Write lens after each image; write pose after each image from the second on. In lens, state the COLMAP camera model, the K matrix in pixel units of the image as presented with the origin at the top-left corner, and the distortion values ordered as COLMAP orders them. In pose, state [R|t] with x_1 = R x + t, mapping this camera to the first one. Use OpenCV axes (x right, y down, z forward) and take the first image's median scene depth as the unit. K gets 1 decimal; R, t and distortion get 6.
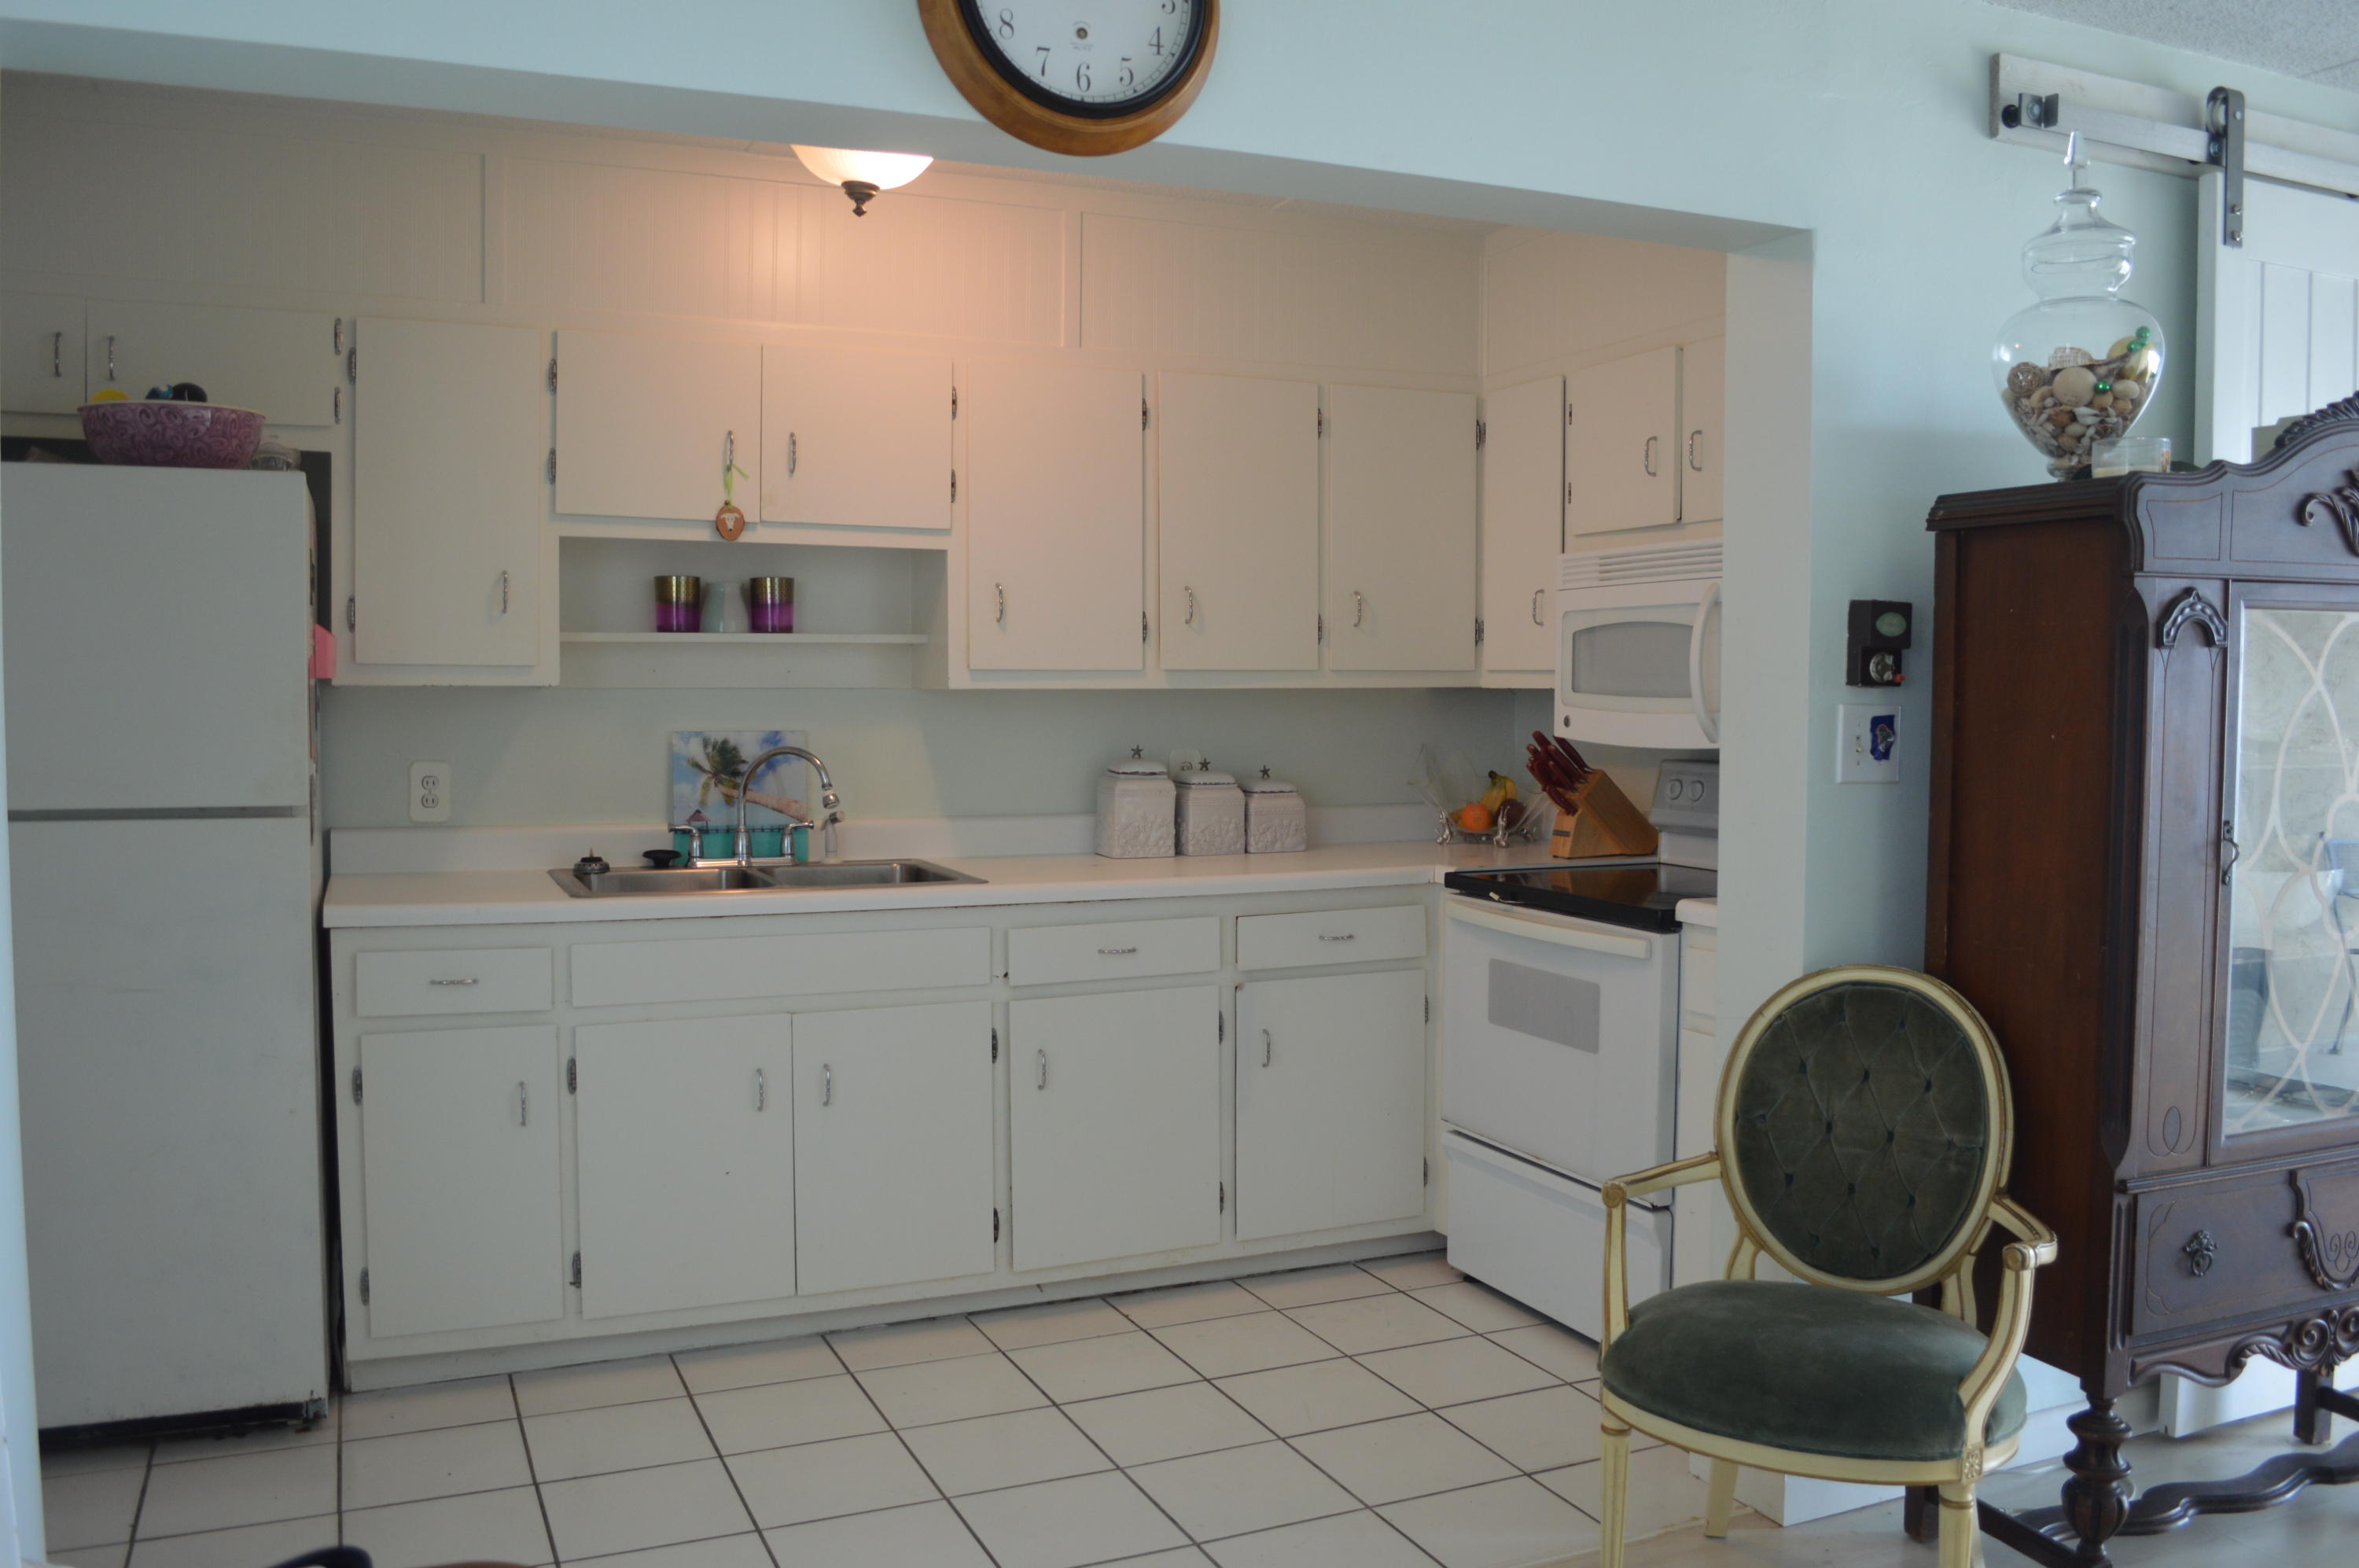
lens RADIAL K [[1879.0, 0, 1172.0], [0, 1879.0, 786.5], [0, 0, 1]] dist [-0.091357, 0.018684]
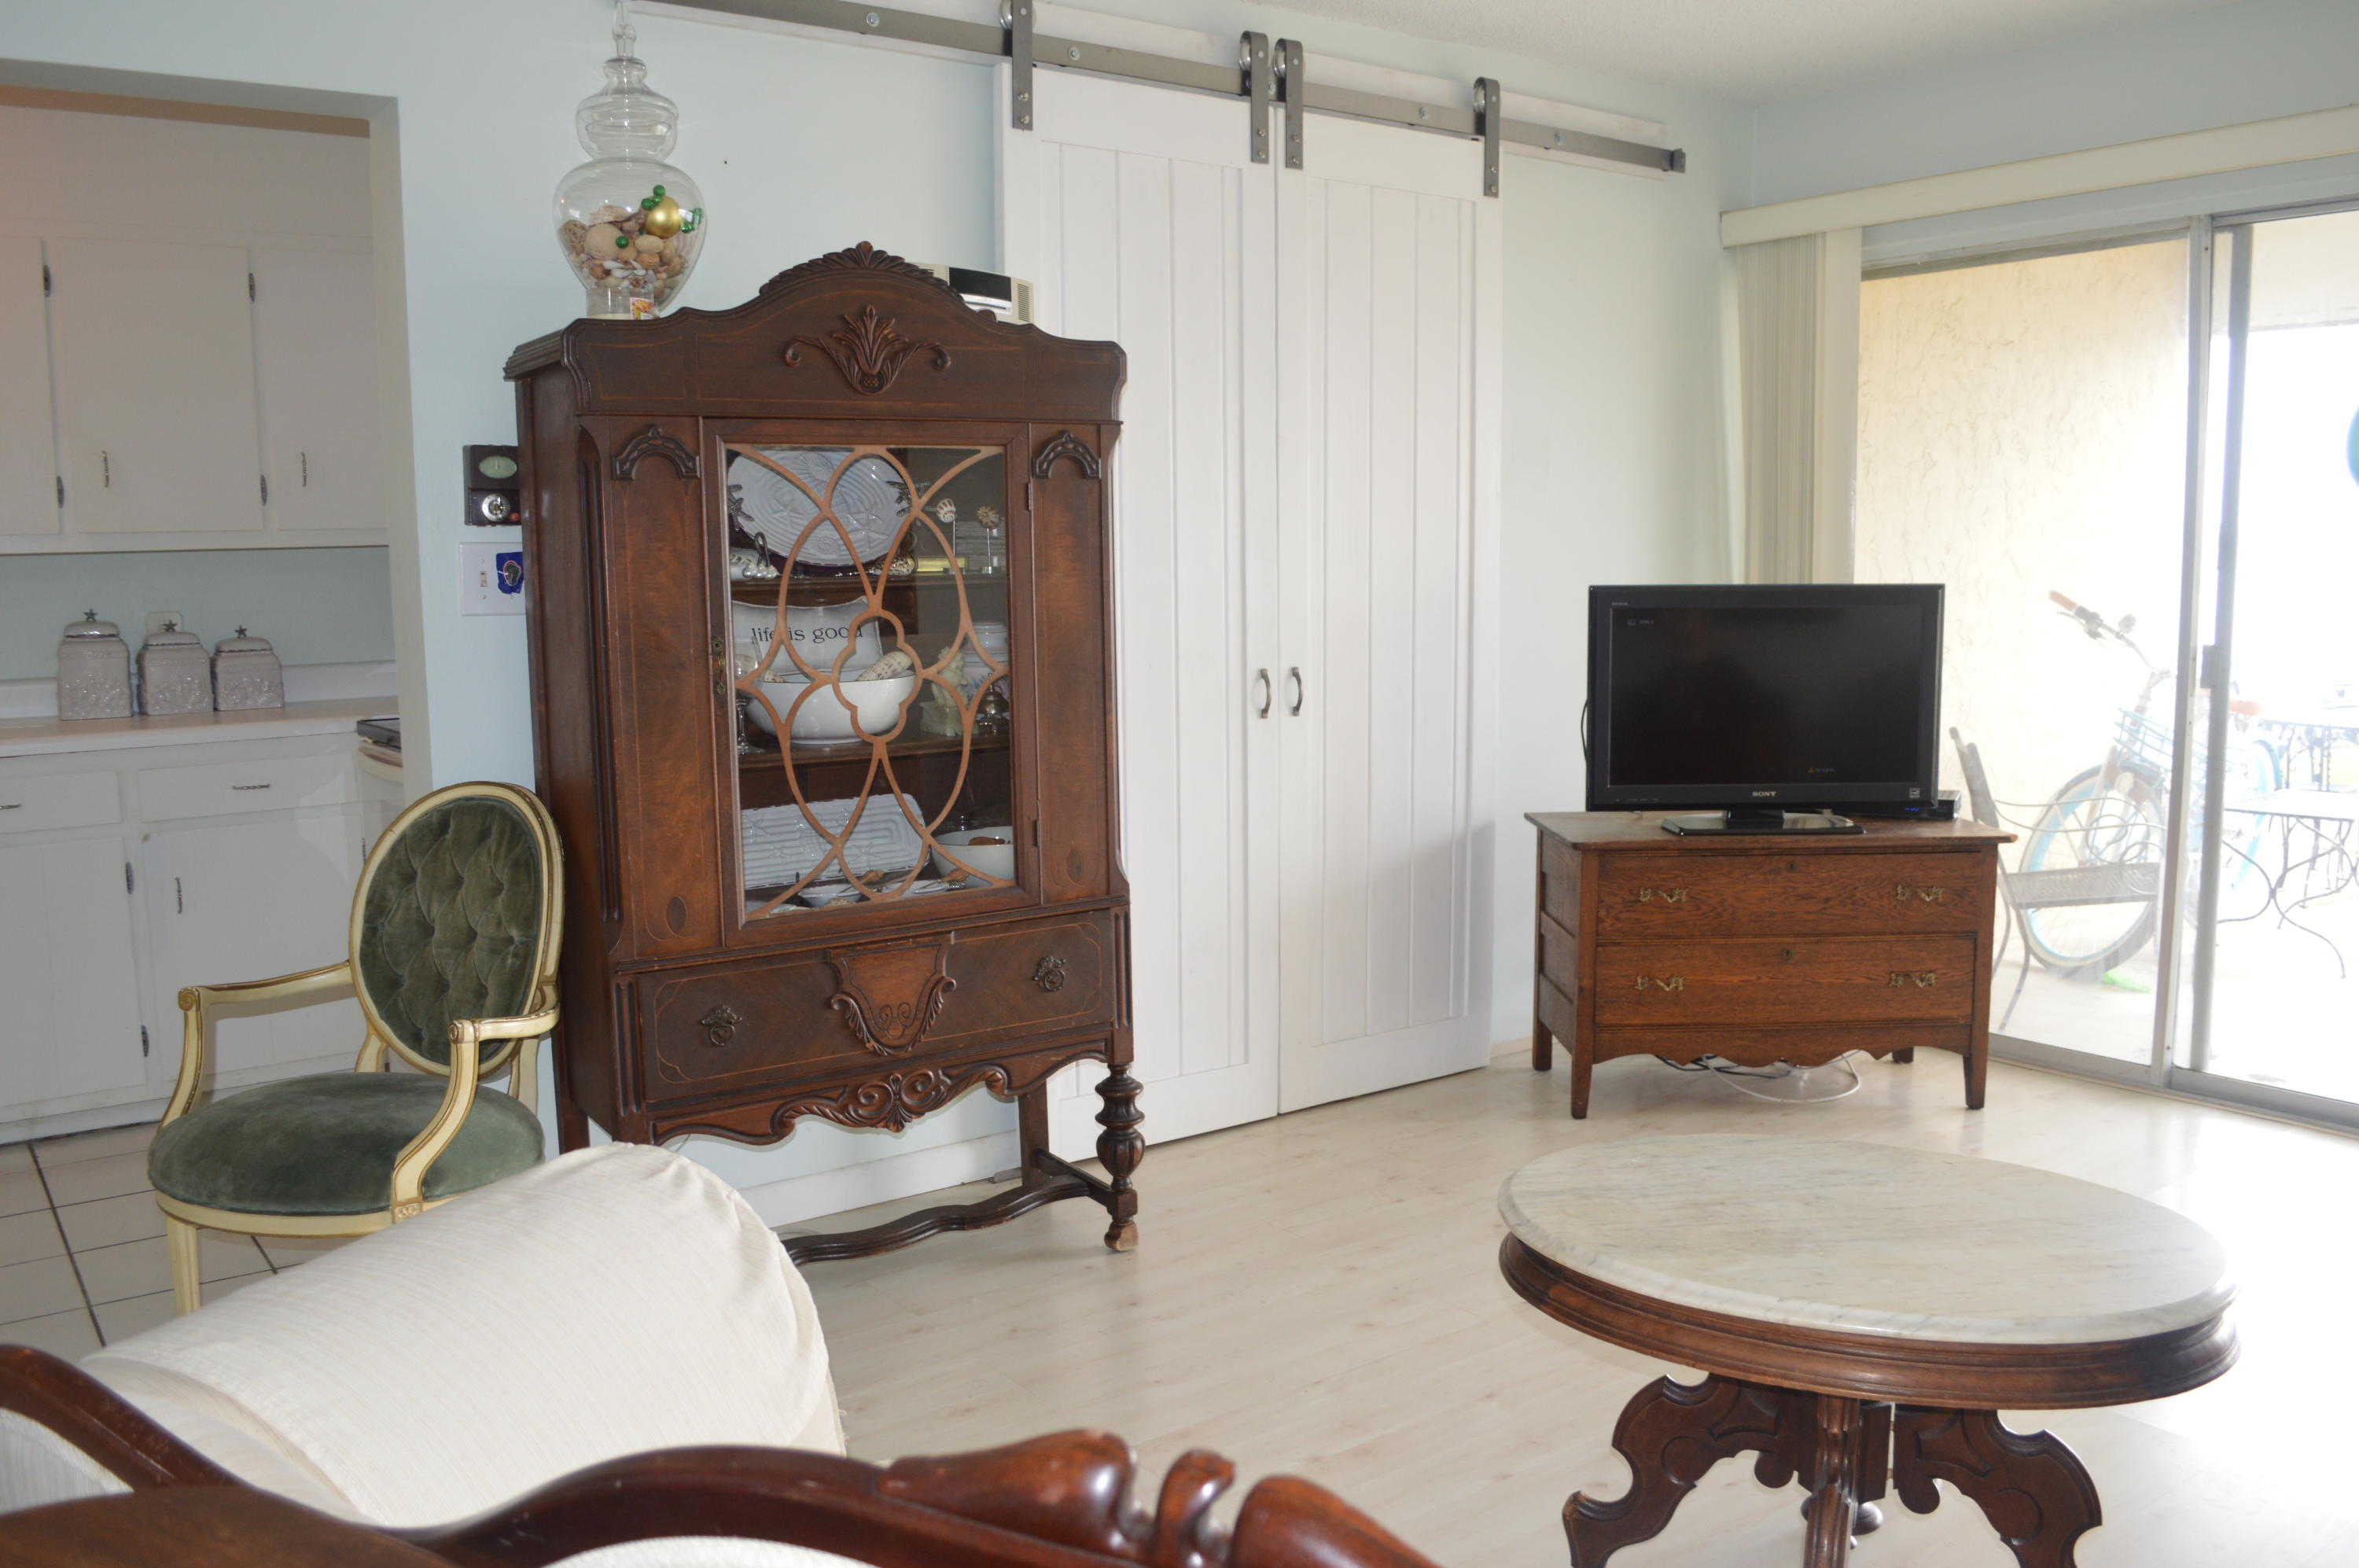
lens RADIAL K [[1879.0, 0, 1172.0], [0, 1879.0, 786.5], [0, 0, 1]] dist [-0.091357, 0.018684]
pose [[0.977095, -0.044053, 0.208193, 0.374160], [0.029706, 0.996995, 0.071547, 0.022625], [-0.210719, -0.063724, 0.975467, -0.102908]]
